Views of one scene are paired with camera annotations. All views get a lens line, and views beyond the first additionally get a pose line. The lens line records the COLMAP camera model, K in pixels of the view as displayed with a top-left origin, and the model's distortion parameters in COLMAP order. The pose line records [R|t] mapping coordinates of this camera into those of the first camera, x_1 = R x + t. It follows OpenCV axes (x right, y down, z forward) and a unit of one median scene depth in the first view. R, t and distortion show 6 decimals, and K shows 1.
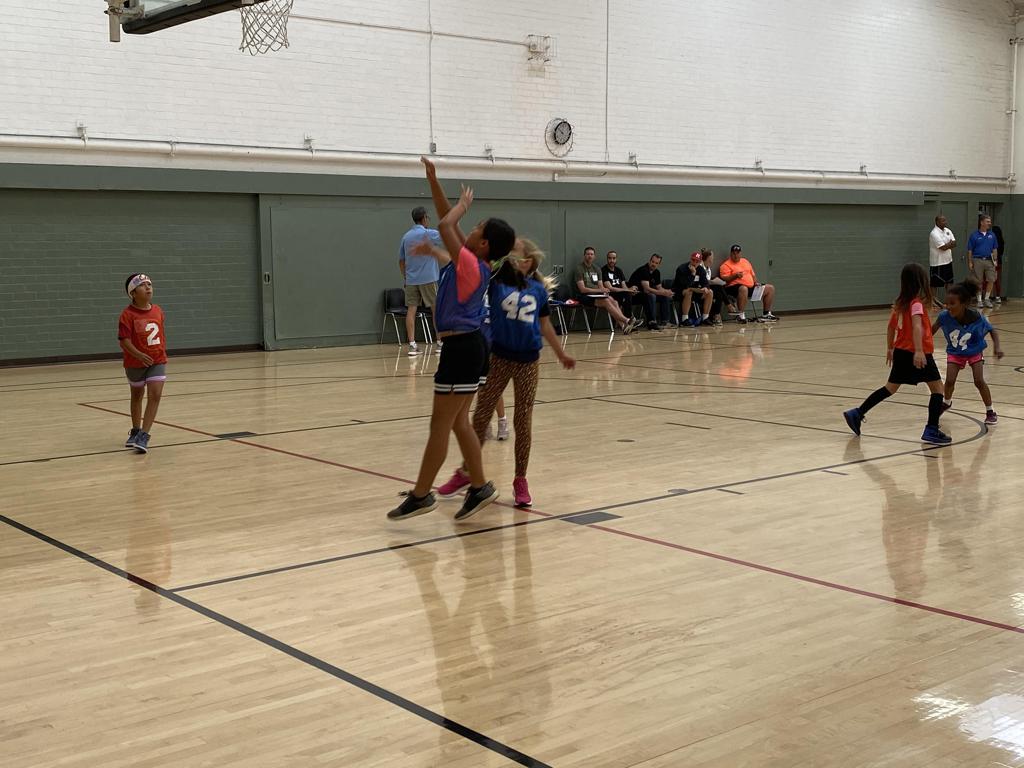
lens RADIAL K [[1273.7, 0, 510.0], [0, 1273.7, 378.4], [0, 0, 1]] dist [0.042182, 0.000000]
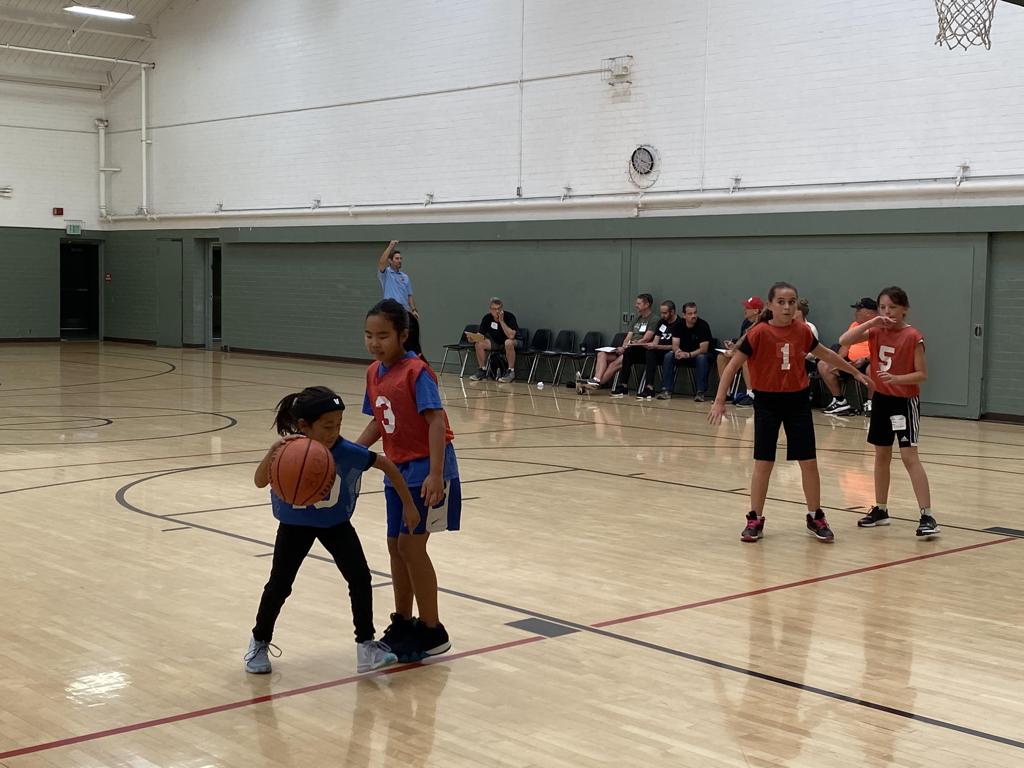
lens RADIAL K [[1435.9, 0, 506.5], [0, 1435.9, 388.5], [0, 0, 1]] dist [0.037952, 0.000000]
pose [[0.060255, 0.074945, -0.995366, 1.024474], [-0.133379, 0.988840, 0.066379, -0.092466], [0.989232, 0.128761, 0.069579, 0.864347]]
